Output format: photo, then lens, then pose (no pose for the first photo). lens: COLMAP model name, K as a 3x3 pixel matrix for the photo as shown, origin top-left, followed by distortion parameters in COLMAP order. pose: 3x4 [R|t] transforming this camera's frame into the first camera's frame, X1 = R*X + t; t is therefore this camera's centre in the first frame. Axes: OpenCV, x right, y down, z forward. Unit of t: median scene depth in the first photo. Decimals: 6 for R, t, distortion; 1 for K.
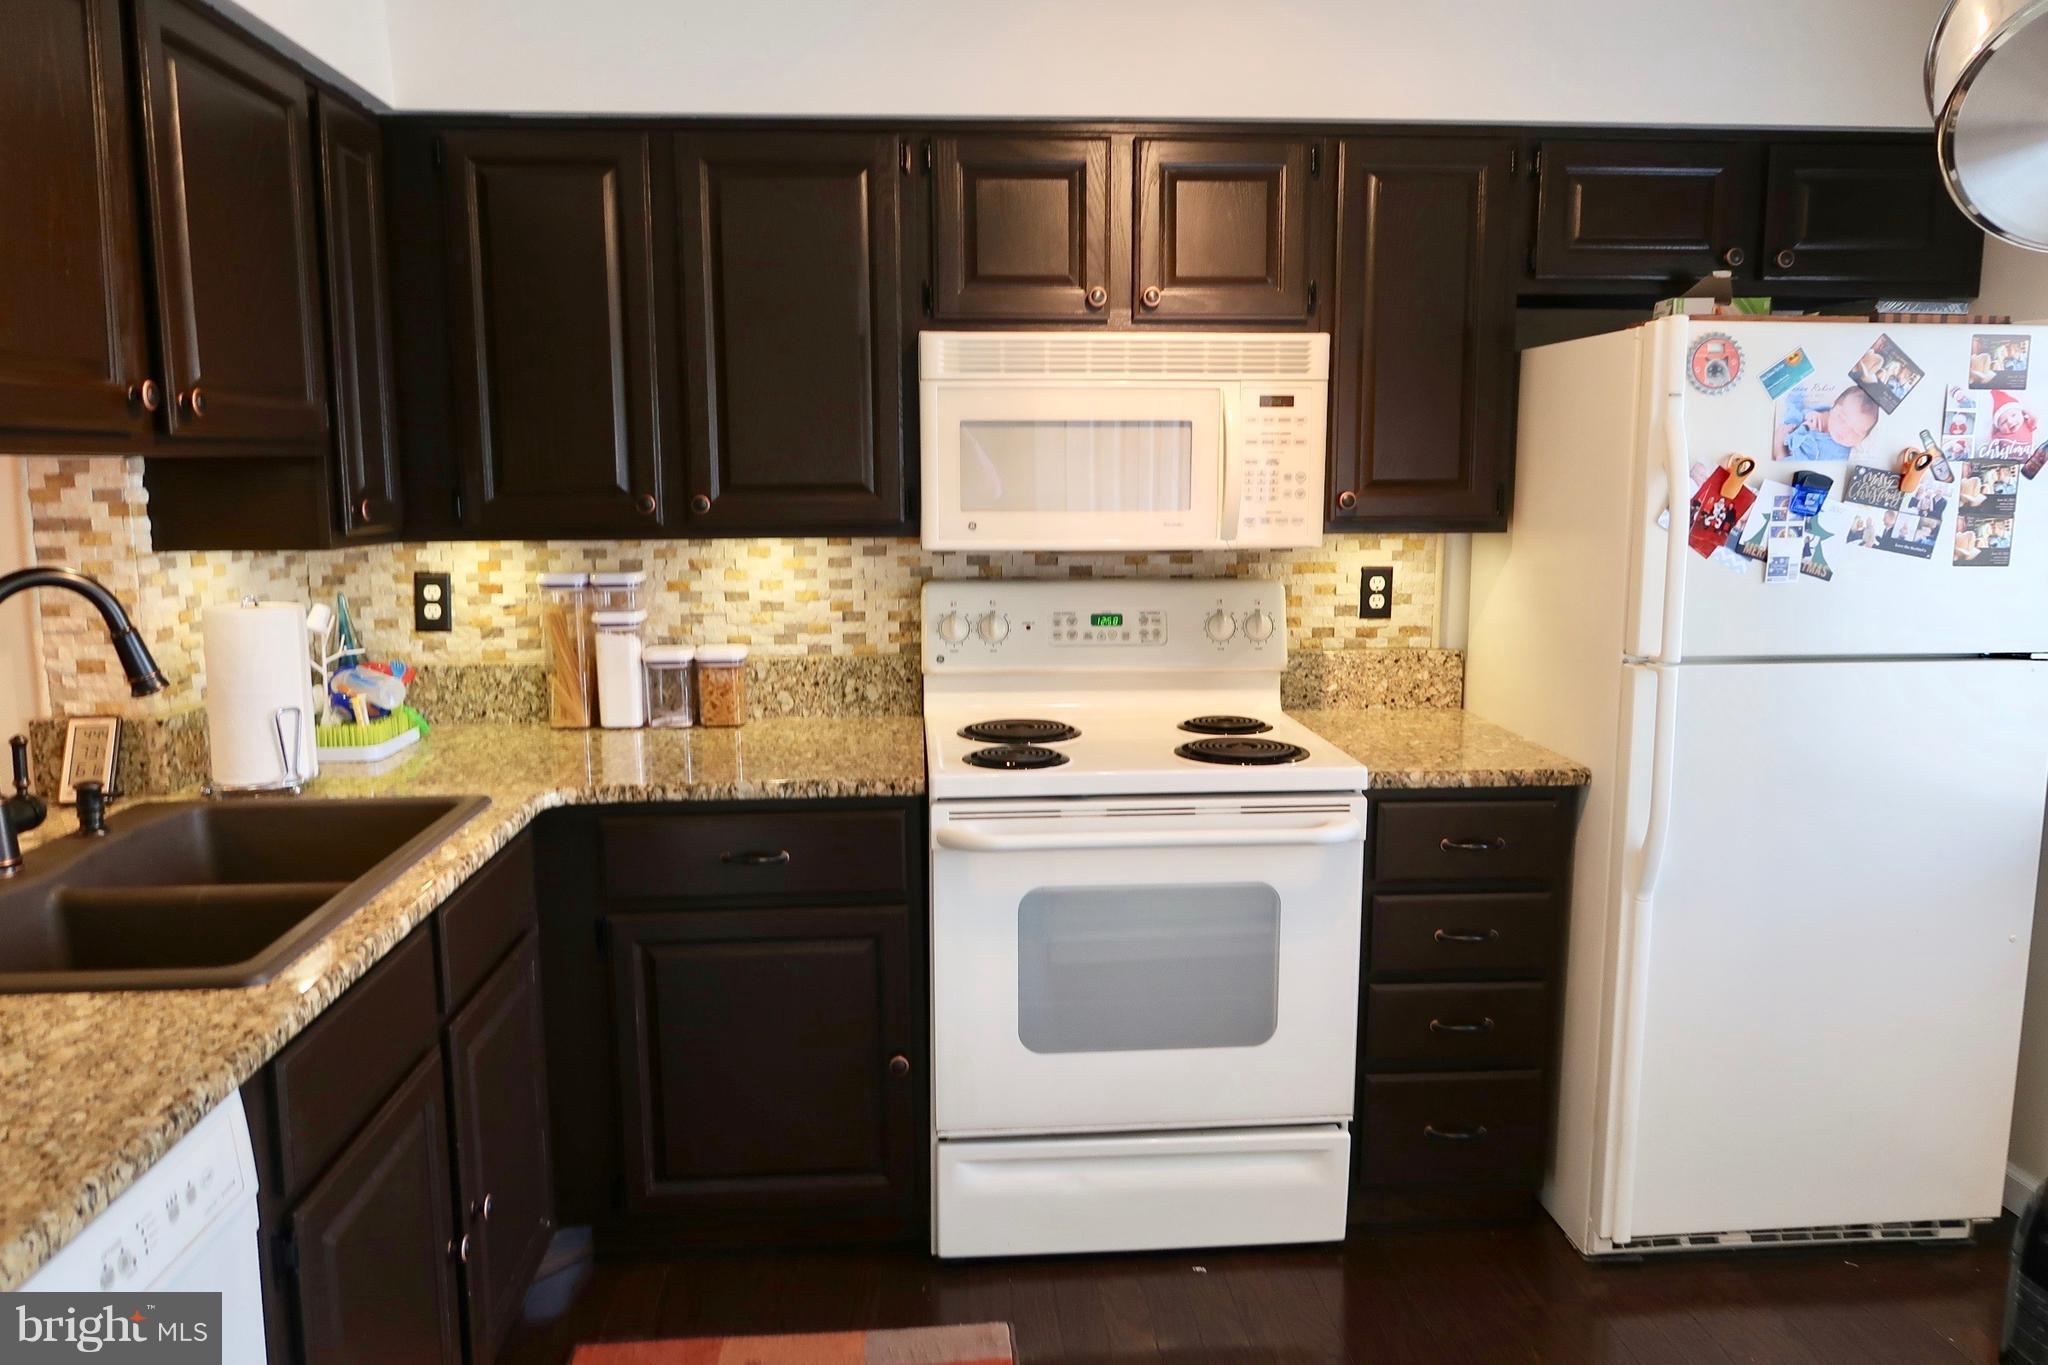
lens RADIAL K [[1400.1, 0, 1021.1], [0, 1400.1, 674.3], [0, 0, 1]] dist [-0.016529, -0.002555]
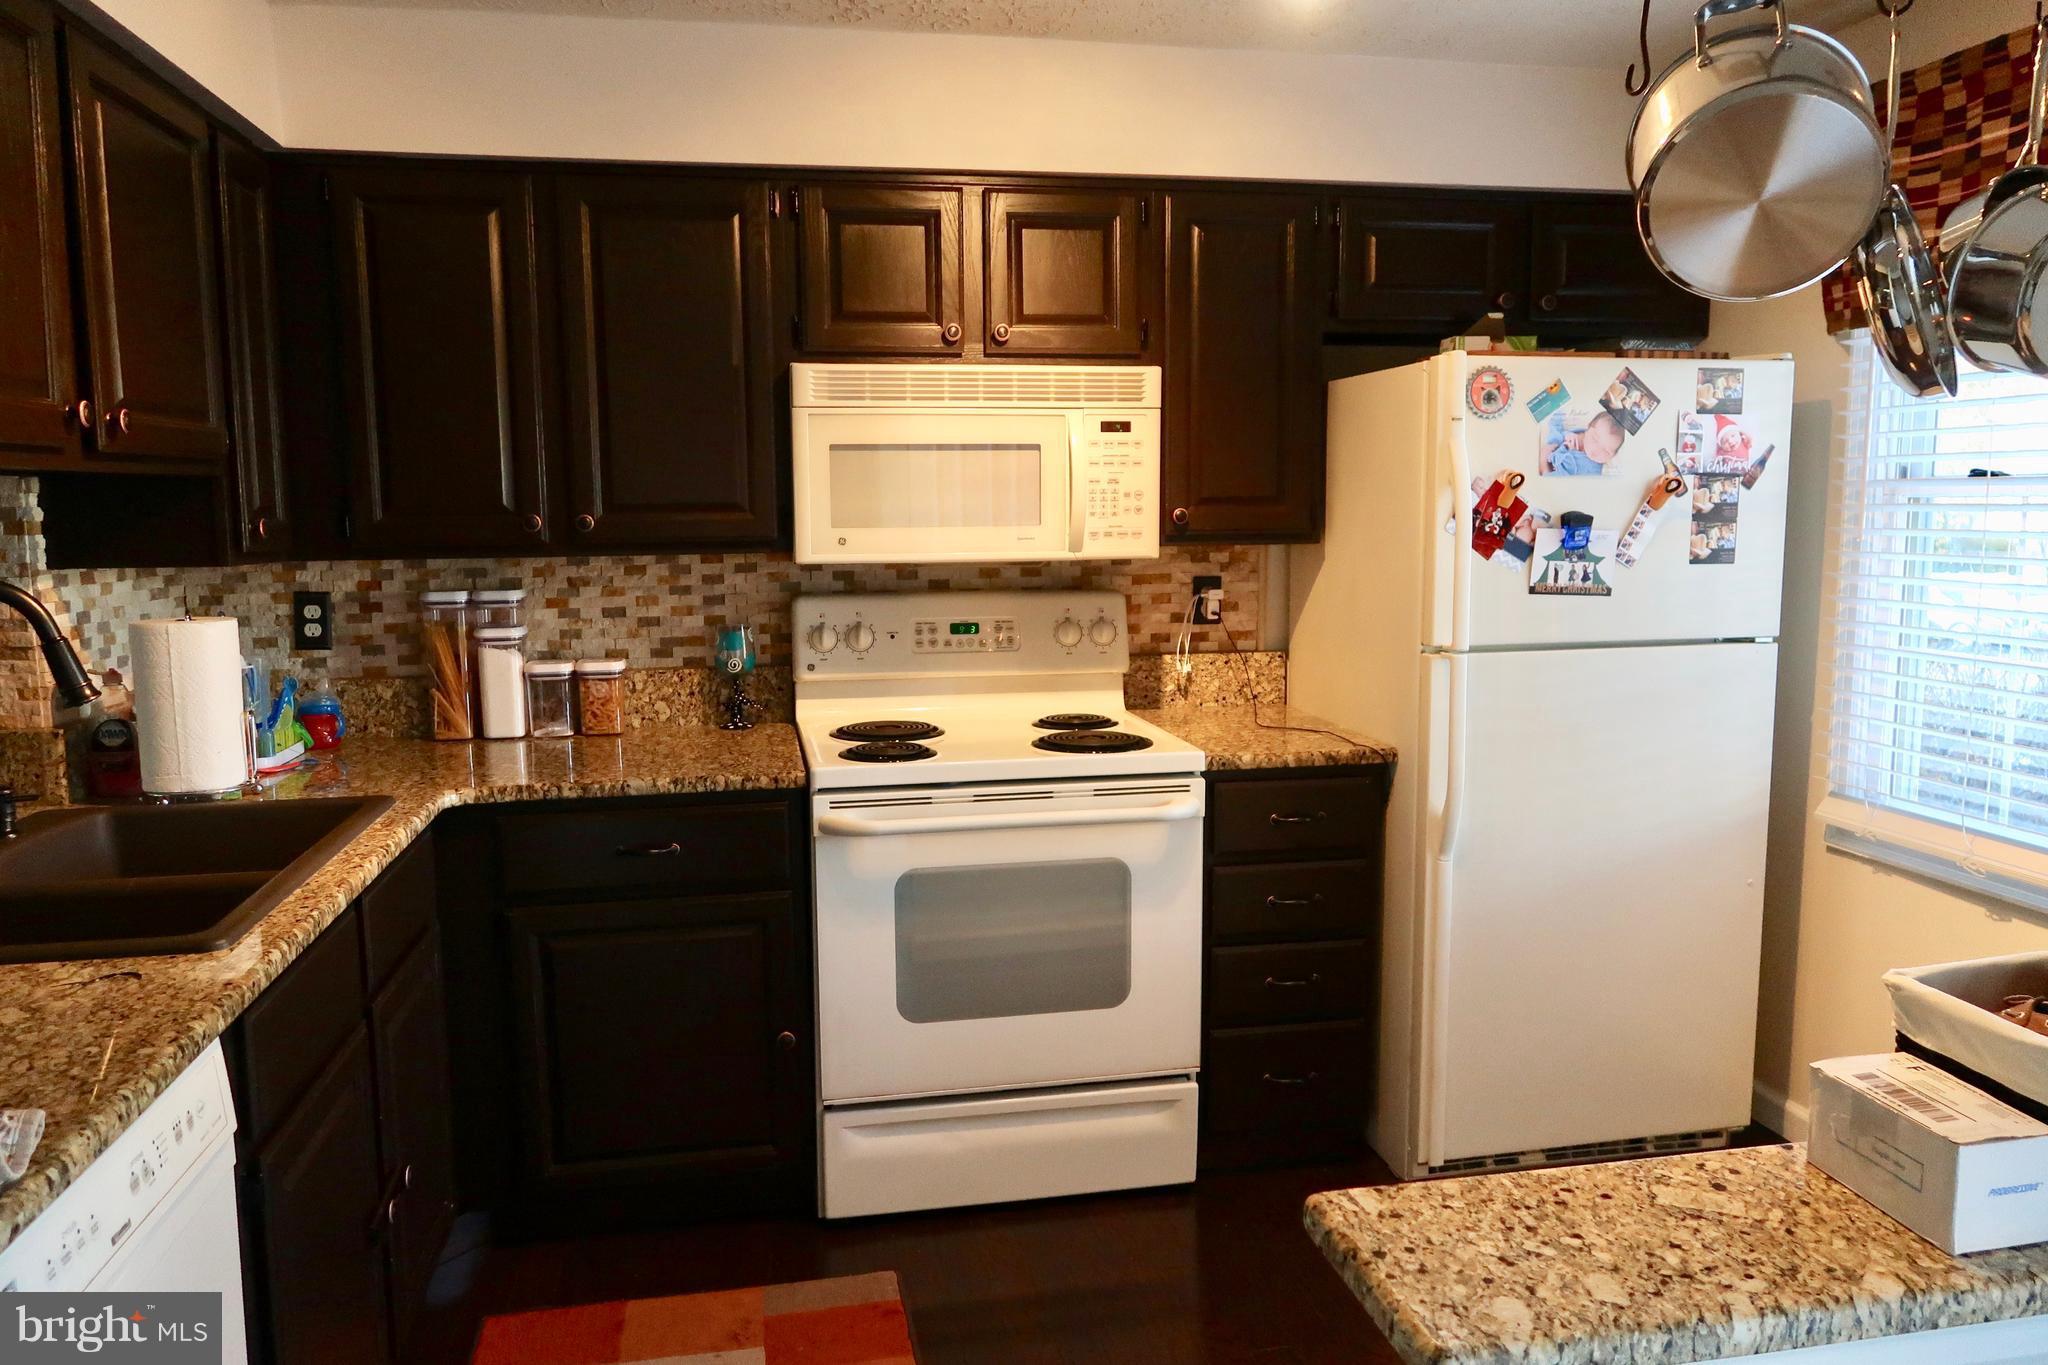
lens RADIAL K [[1400.1, 0, 1014.8], [0, 1400.1, 675.2], [0, 0, 1]] dist [-0.016529, -0.002555]
pose [[0.993032, -0.019462, 0.116228, -0.031994], [0.022482, 0.999441, -0.024727, 0.029723], [-0.115682, 0.027168, 0.992915, -0.095037]]
